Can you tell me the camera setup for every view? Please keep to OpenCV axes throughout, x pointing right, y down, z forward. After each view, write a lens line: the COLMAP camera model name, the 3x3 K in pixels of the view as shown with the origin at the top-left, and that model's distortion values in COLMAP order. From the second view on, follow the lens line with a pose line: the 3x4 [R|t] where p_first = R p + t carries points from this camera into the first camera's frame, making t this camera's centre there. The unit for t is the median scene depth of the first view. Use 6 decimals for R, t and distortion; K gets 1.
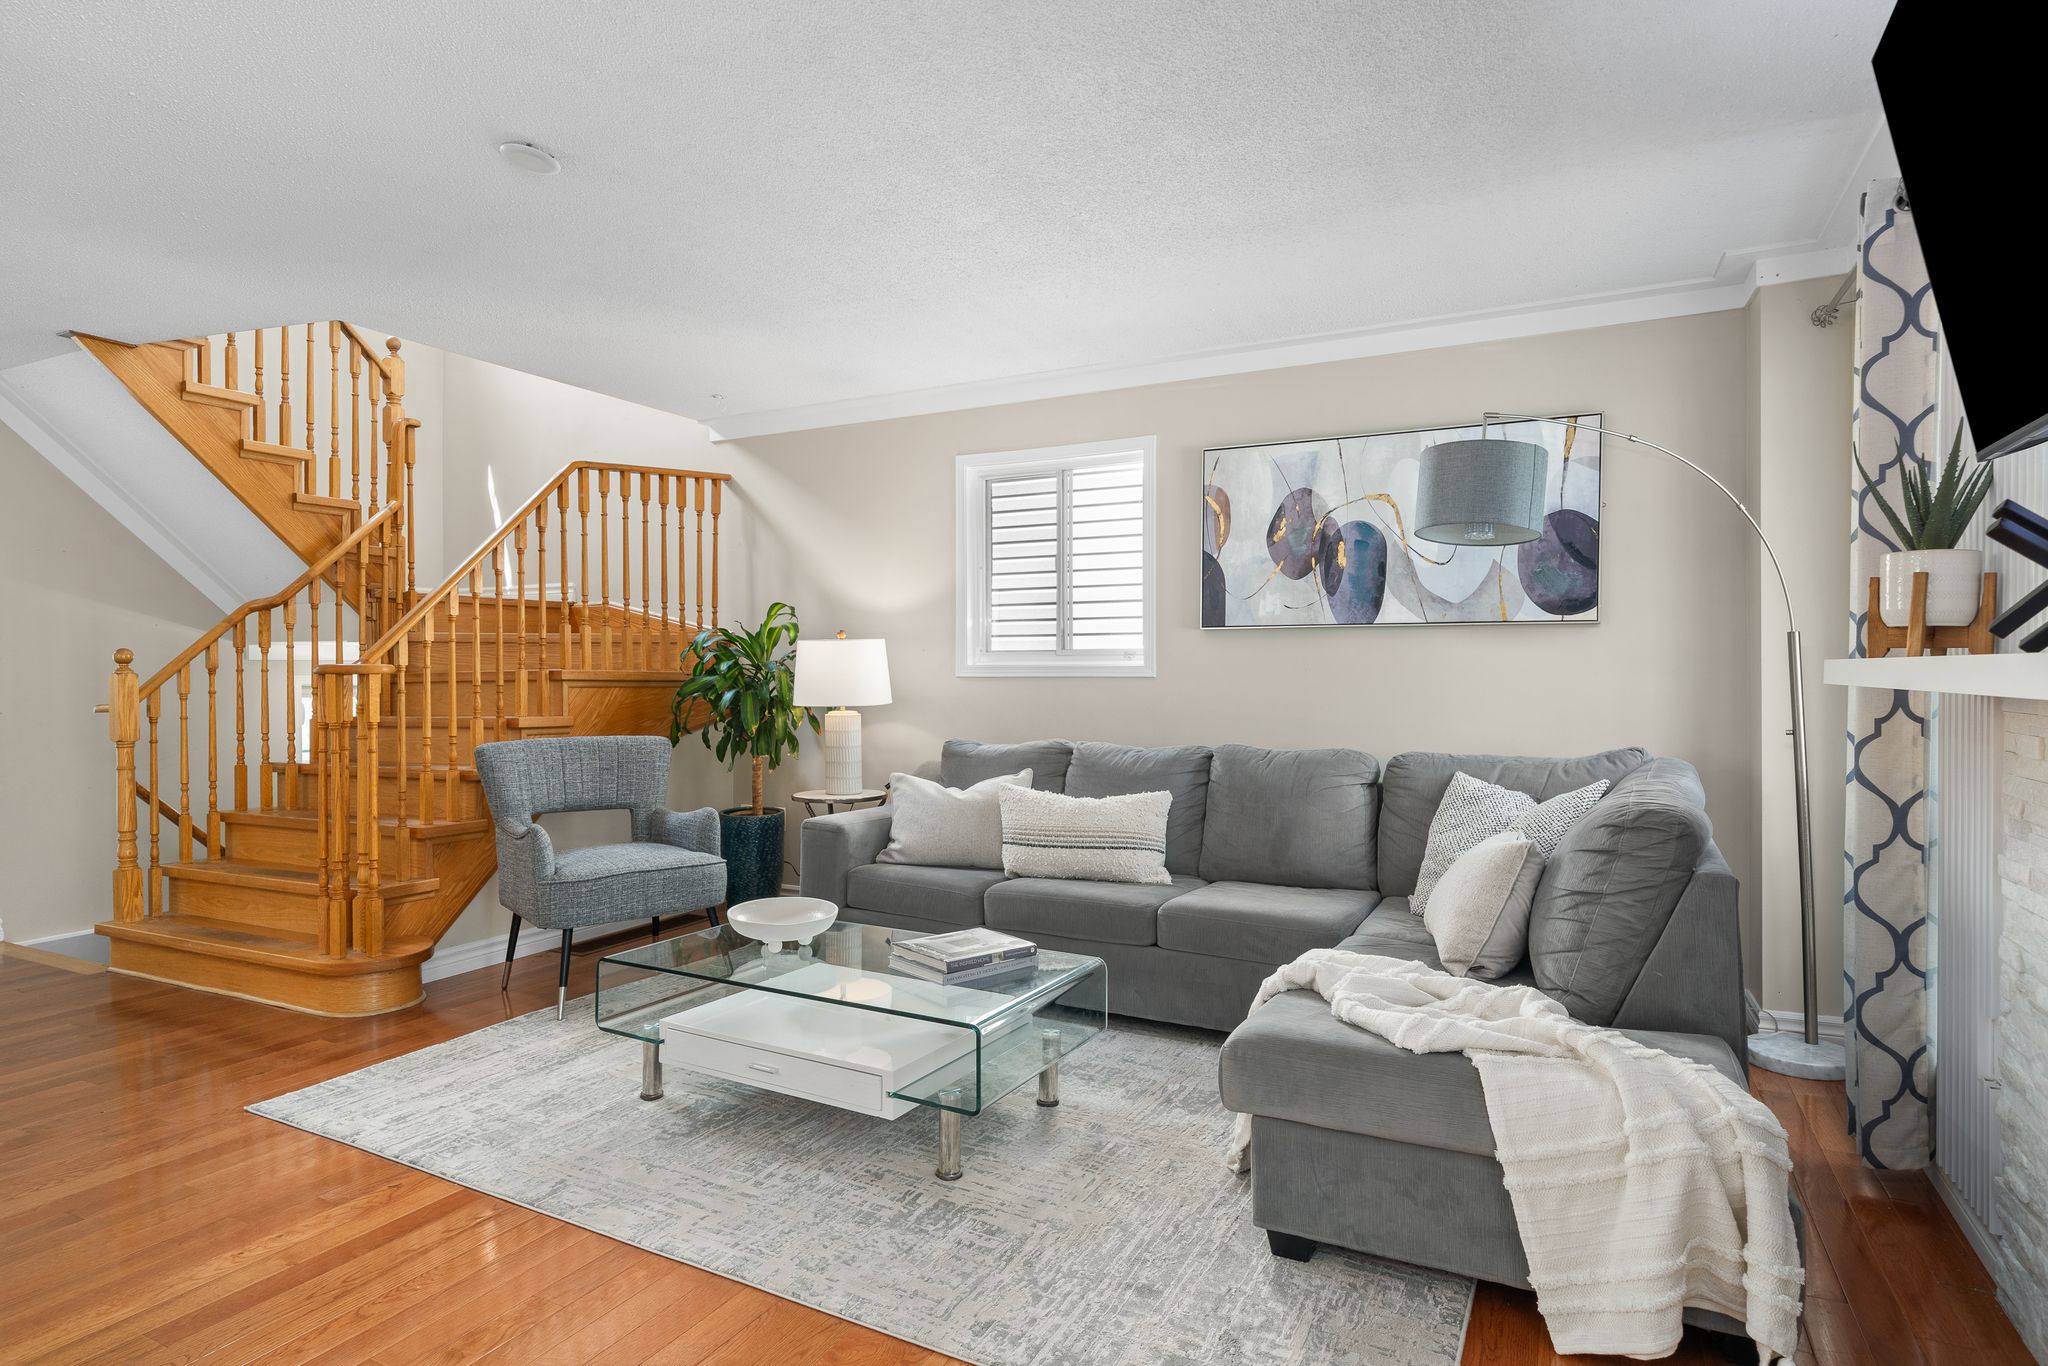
lens RADIAL K [[1113.6, 0, 986.2], [0, 1113.6, 691.1], [0, 0, 1]] dist [0.002131, 0.000505]
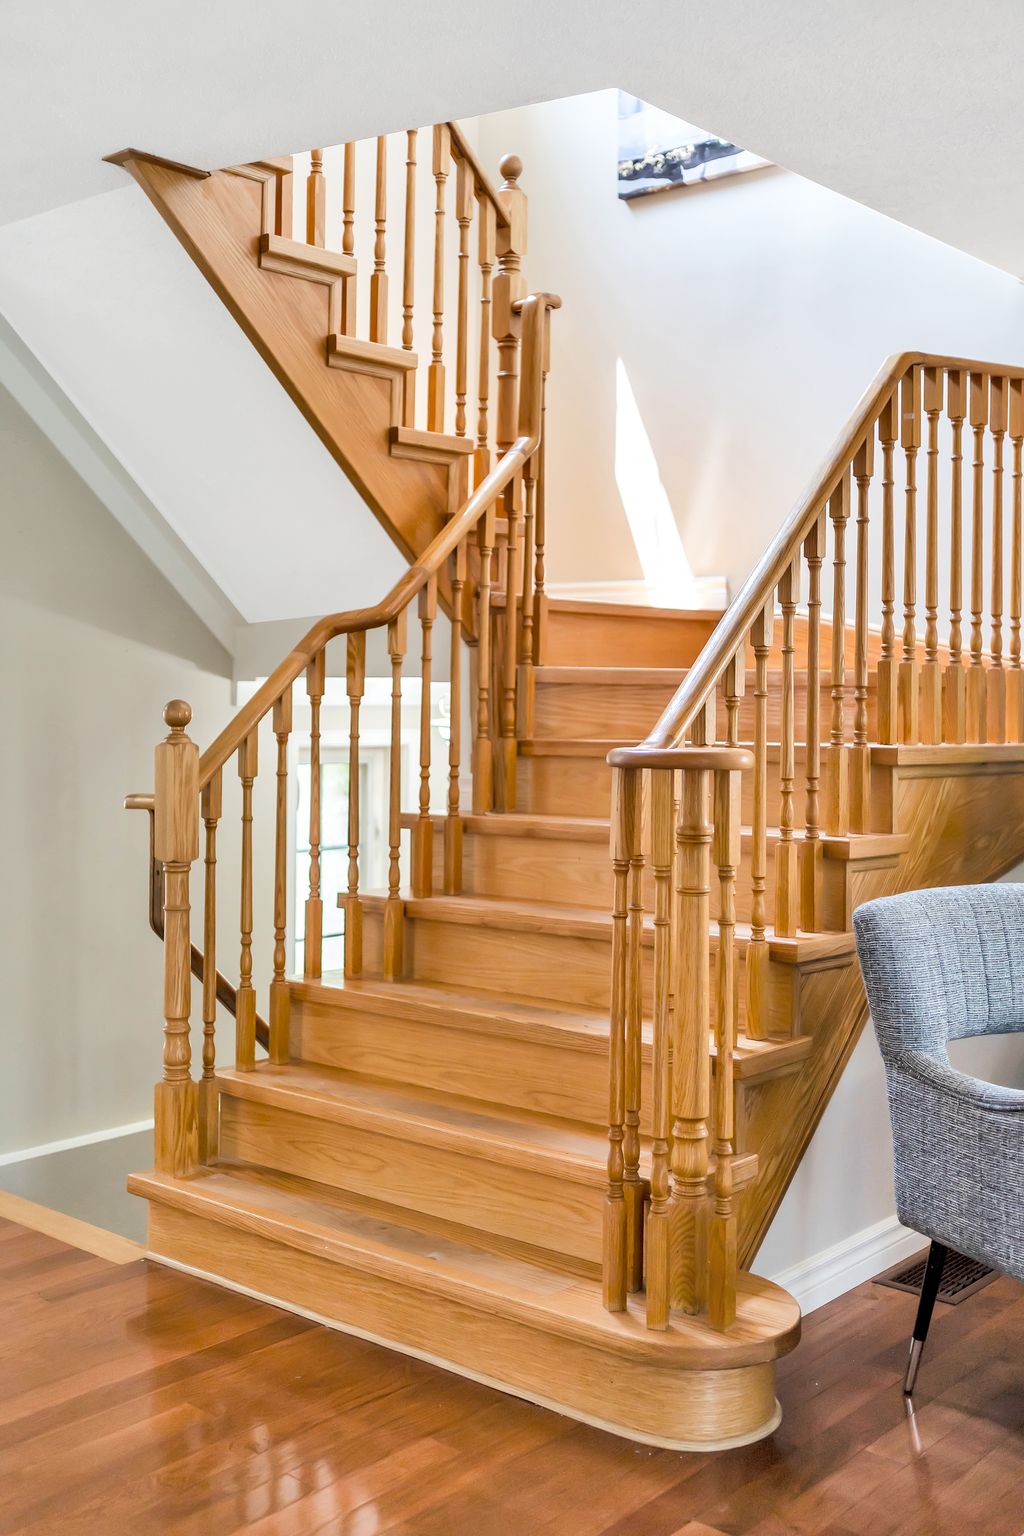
lens RADIAL K [[1594.8, 0, 472.9], [0, 1594.8, 712.8], [0, 0, 1]] dist [0.003615, 0.000000]
pose [[0.972381, 0.017492, -0.232742, -0.393853], [-0.017922, 0.999839, 0.000267, -0.031556], [0.232709, 0.003912, 0.972539, 0.213355]]
